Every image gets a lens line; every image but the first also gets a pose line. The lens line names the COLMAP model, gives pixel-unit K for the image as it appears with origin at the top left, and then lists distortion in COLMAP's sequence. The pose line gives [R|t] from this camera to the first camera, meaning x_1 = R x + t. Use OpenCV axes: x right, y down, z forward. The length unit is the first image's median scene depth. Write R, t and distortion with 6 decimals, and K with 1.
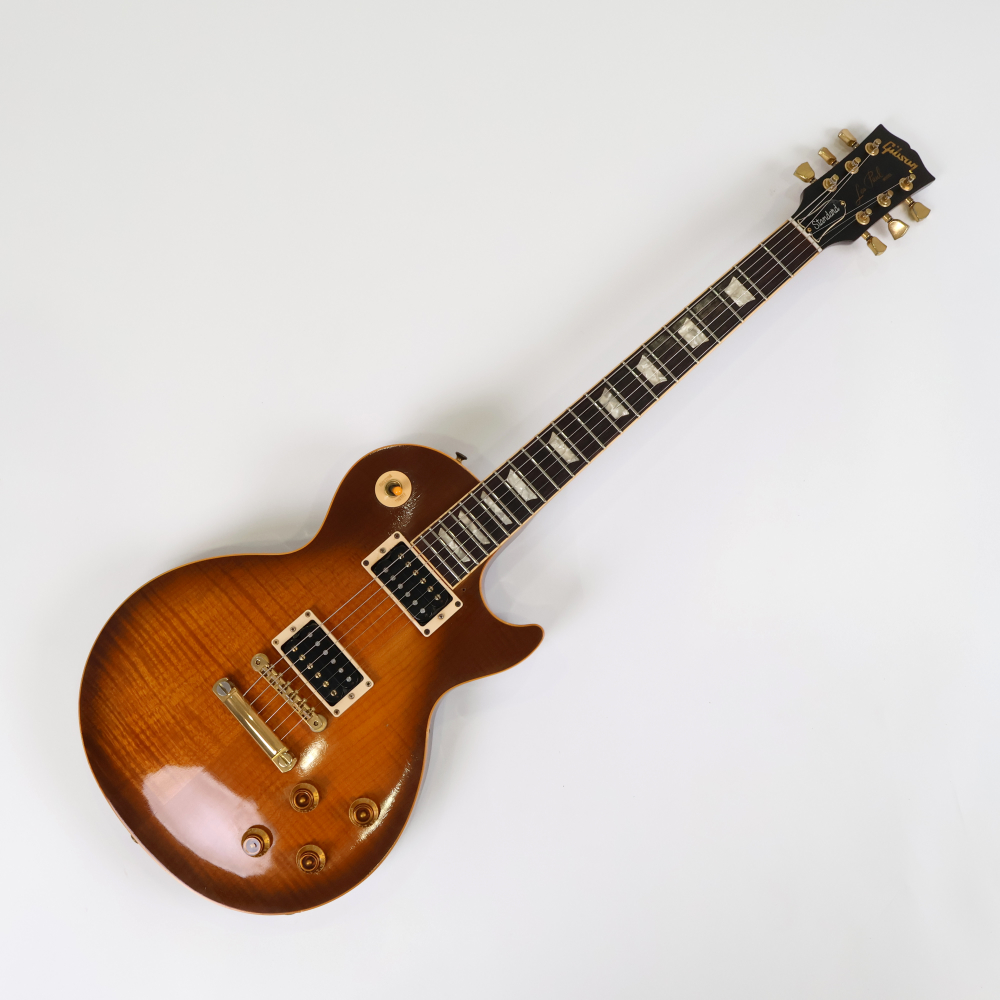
lens RADIAL K [[1050.3, 0, 500.0], [0, 1050.3, 500.0], [0, 0, 1]] dist [-0.022594, 0.020292]
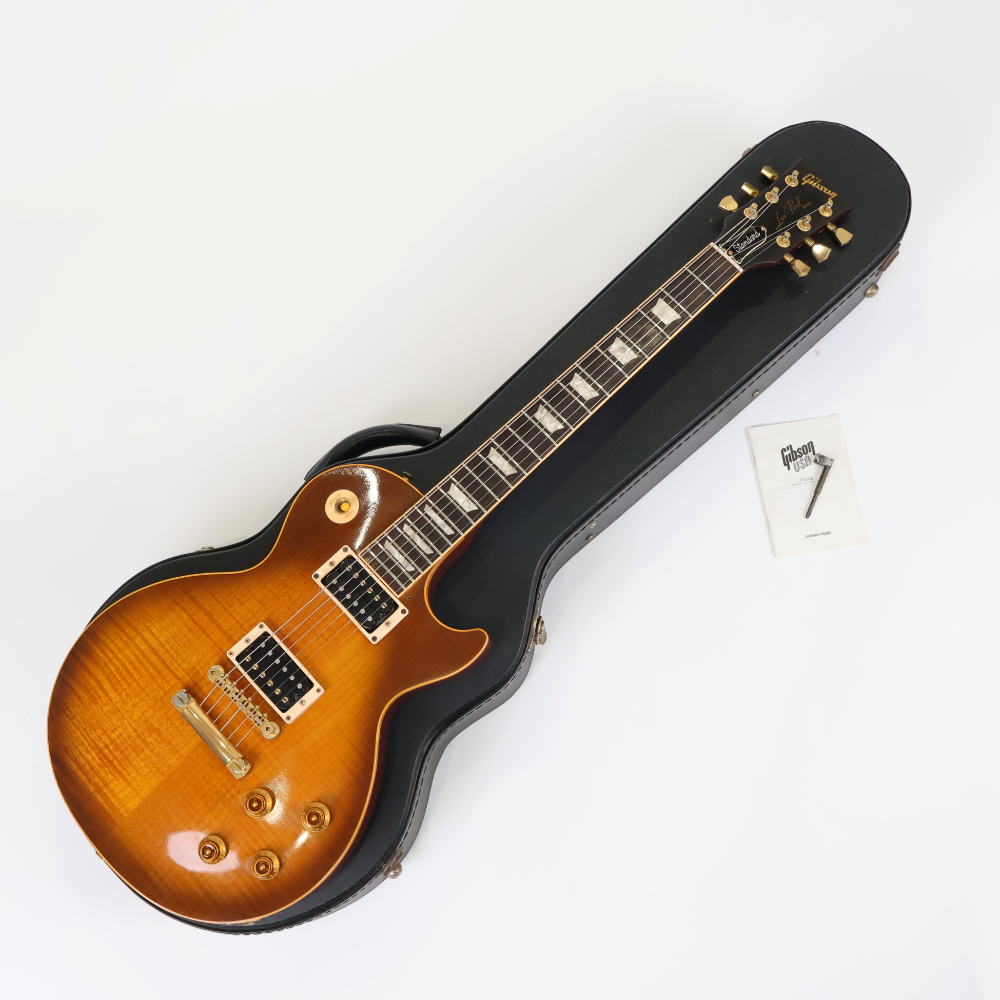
lens RADIAL K [[1050.3, 0, 500.0], [0, 1050.3, 500.0], [0, 0, 1]] dist [-0.022594, 0.020292]
pose [[0.998407, -0.041198, -0.038553, 0.099255], [0.036804, 0.993418, -0.108475, 0.105035], [0.042769, 0.106883, 0.993351, -0.042254]]
